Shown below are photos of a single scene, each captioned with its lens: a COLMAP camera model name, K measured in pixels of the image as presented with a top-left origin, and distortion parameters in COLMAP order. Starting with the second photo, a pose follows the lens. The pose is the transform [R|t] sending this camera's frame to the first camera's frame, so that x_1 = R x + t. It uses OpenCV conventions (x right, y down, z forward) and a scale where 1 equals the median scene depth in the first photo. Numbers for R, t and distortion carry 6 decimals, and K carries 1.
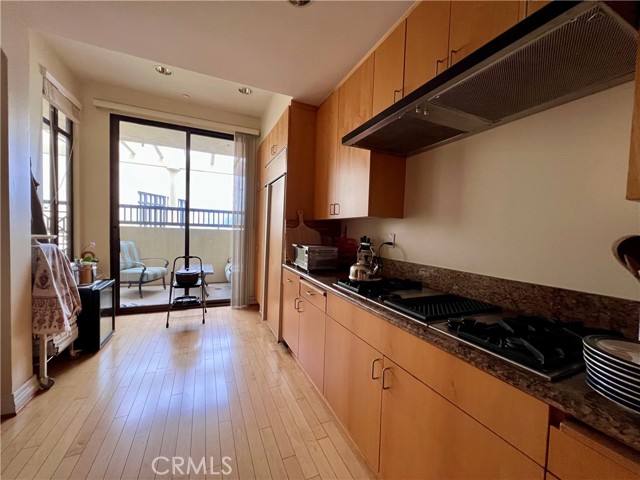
lens RADIAL K [[255.4, 0, 318.3], [0, 255.4, 241.9], [0, 0, 1]] dist [0.003930, -0.000069]
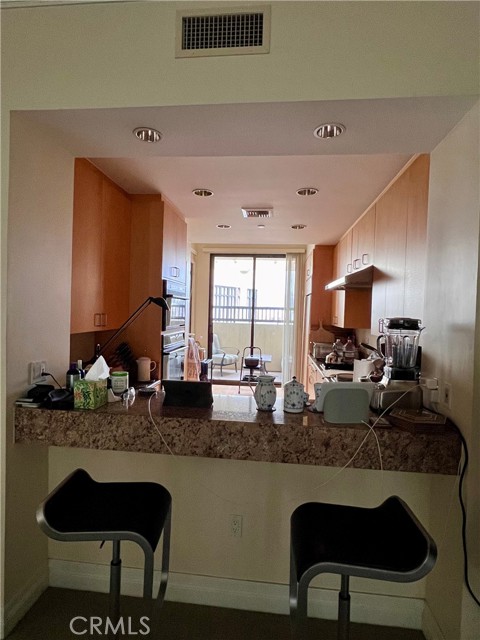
lens RADIAL K [[354.0, 0, 239.4], [0, 354.0, 319.8], [0, 0, 1]] dist [0.003013, 0.000154]
pose [[0.867973, 0.003507, -0.496600, 0.358329], [-0.019548, 0.999441, -0.027108, -0.035409], [0.496227, 0.033237, 0.867556, -0.663367]]
